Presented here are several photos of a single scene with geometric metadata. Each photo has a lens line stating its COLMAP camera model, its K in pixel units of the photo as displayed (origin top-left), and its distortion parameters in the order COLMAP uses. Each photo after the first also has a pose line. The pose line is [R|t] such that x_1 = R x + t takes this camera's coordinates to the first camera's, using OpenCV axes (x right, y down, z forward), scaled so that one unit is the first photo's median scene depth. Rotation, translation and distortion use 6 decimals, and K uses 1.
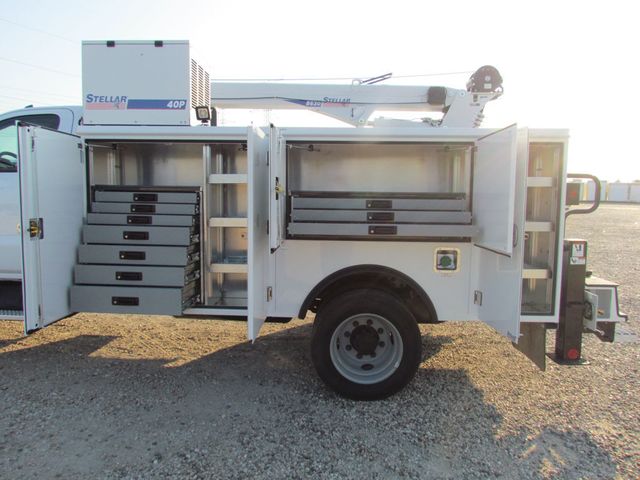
lens RADIAL K [[457.0, 0, 319.7], [0, 457.0, 238.3], [0, 0, 1]] dist [-0.020564, 0.003932]
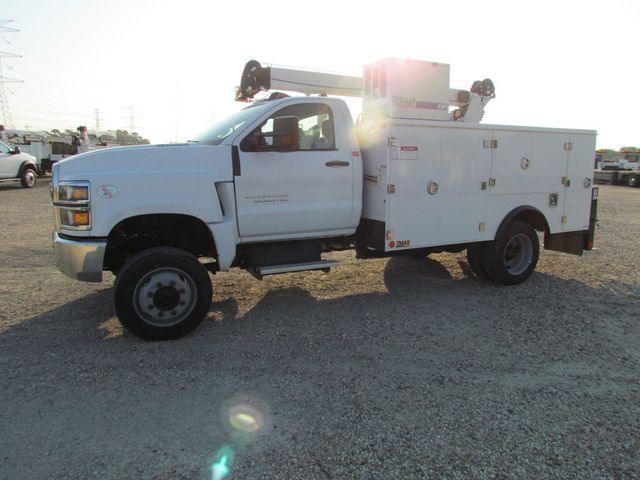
lens RADIAL K [[448.0, 0, 317.7], [0, 448.0, 236.9], [0, 0, 1]] dist [-0.008346, 0.002655]
pose [[0.871589, -0.091969, 0.481534, -1.347507], [0.054091, 0.994289, 0.091995, -0.022527], [-0.487245, -0.054135, 0.871586, -0.107951]]
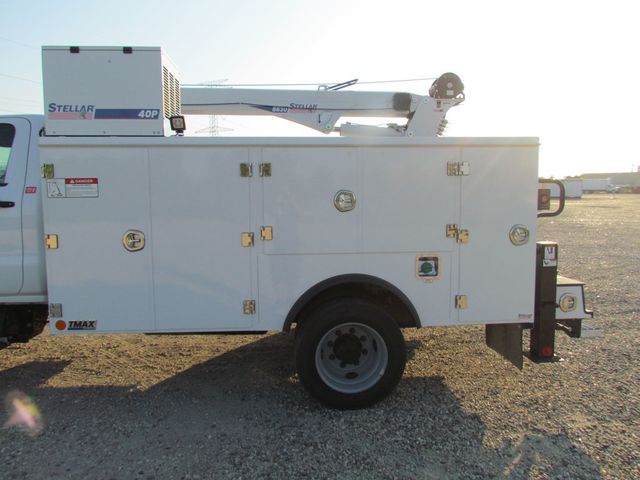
lens RADIAL K [[457.0, 0, 319.7], [0, 457.0, 238.3], [0, 0, 1]] dist [-0.020564, 0.003932]
pose [[0.993589, -0.030428, 0.108878, -0.066713], [0.030496, 0.999534, 0.001041, -0.022594], [-0.108859, 0.002286, 0.994055, 0.013399]]
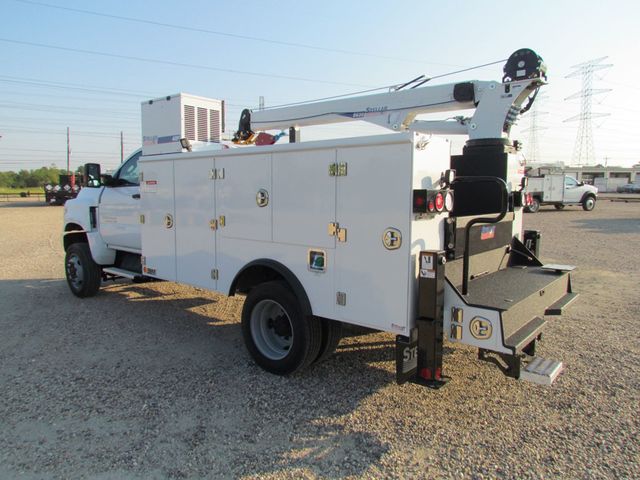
lens RADIAL K [[458.5, 0, 320.0], [0, 458.5, 240.0], [0, 0, 1]] dist [-0.011254, -0.002046]
pose [[0.791426, 0.055436, -0.608745, 0.900209], [-0.050607, 0.998403, 0.025127, -0.028838], [0.609166, 0.010920, 0.792968, 0.119829]]
